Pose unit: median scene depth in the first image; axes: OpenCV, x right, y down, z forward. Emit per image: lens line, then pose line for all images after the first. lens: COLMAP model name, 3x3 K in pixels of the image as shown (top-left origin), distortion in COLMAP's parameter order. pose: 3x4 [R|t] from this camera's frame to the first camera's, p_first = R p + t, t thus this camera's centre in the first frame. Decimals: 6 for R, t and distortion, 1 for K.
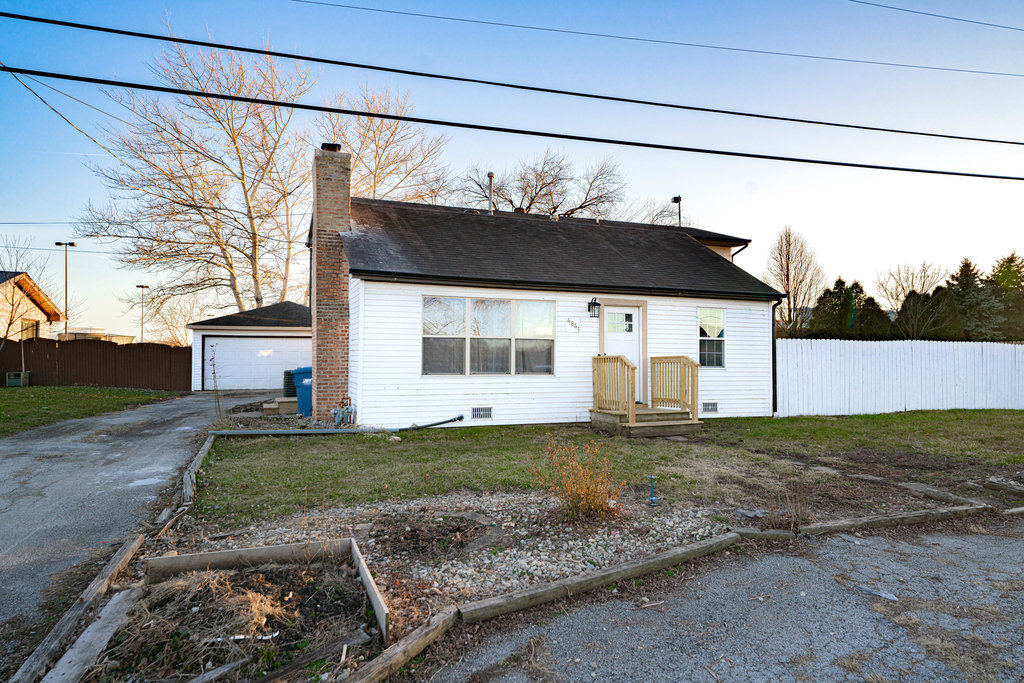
lens RADIAL K [[628.7, 0, 506.3], [0, 628.7, 343.0], [0, 0, 1]] dist [0.013426, -0.000217]
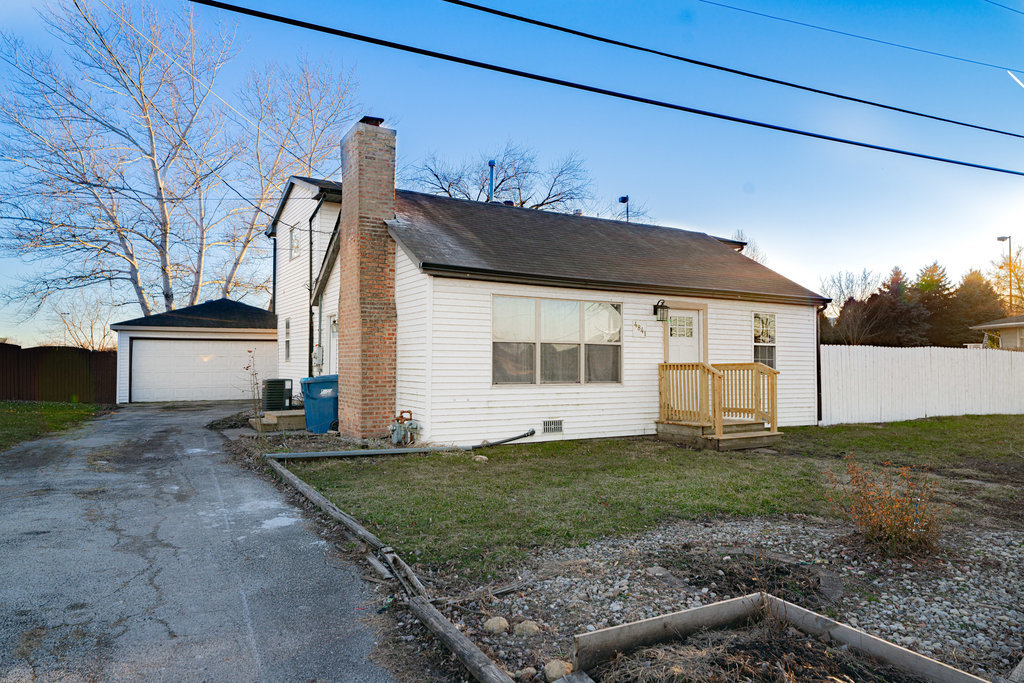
lens RADIAL K [[666.3, 0, 509.0], [0, 666.3, 344.9], [0, 0, 1]] dist [0.021491, -0.000871]
pose [[0.987616, 0.003917, 0.156844, -0.226158], [-0.003418, 0.999988, -0.003447, -0.001685], [-0.156856, 0.002868, 0.987617, 0.063634]]
